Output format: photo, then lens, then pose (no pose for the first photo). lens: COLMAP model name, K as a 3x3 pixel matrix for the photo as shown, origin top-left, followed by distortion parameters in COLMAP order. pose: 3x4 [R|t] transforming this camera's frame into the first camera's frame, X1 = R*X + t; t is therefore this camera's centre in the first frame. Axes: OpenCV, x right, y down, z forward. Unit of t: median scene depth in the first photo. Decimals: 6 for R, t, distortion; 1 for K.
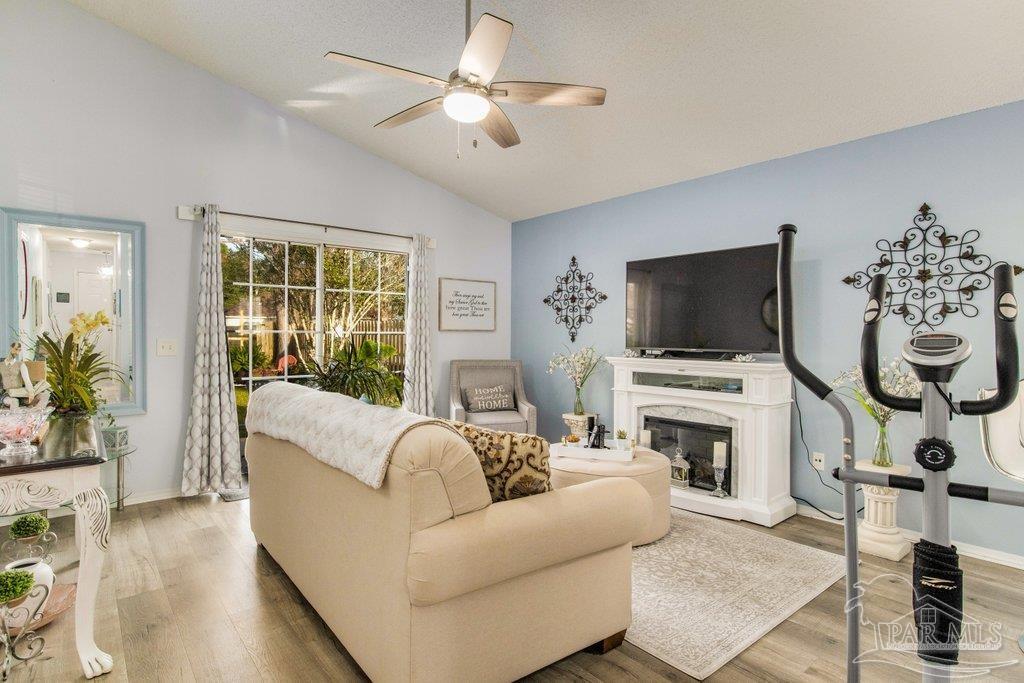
lens RADIAL K [[526.4, 0, 510.6], [0, 526.4, 334.2], [0, 0, 1]] dist [-0.014539, -0.000133]
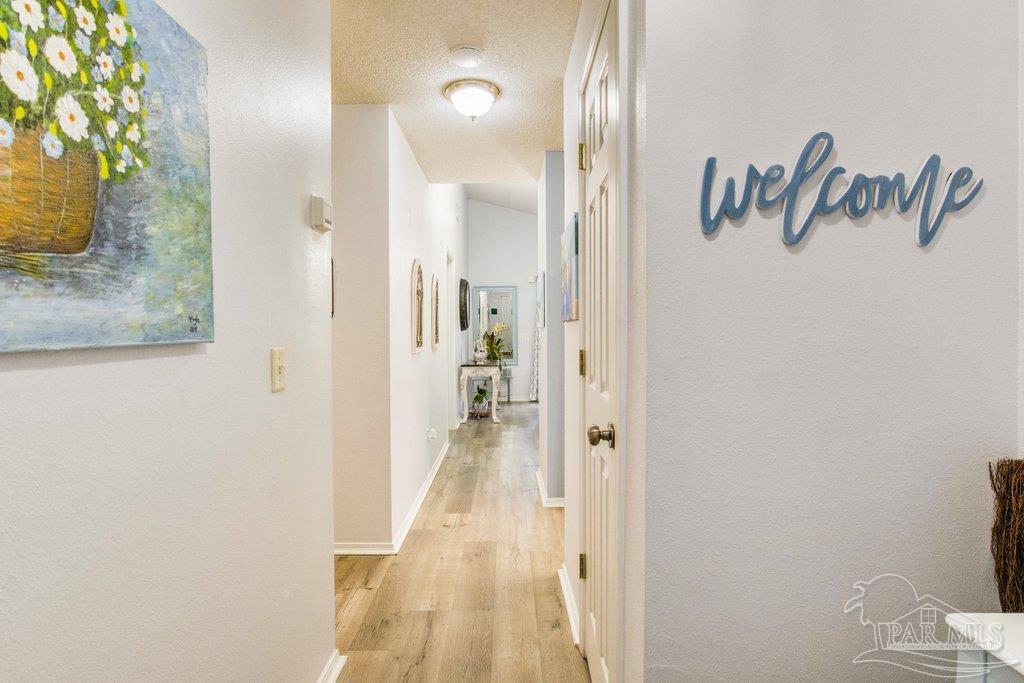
lens RADIAL K [[526.4, 0, 510.6], [0, 526.4, 334.2], [0, 0, 1]] dist [-0.014539, -0.000133]
pose [[0.774396, -0.001457, -0.632700, 0.395347], [0.004000, 0.999989, 0.002594, 0.001550], [0.632689, -0.004539, 0.774393, -0.438633]]
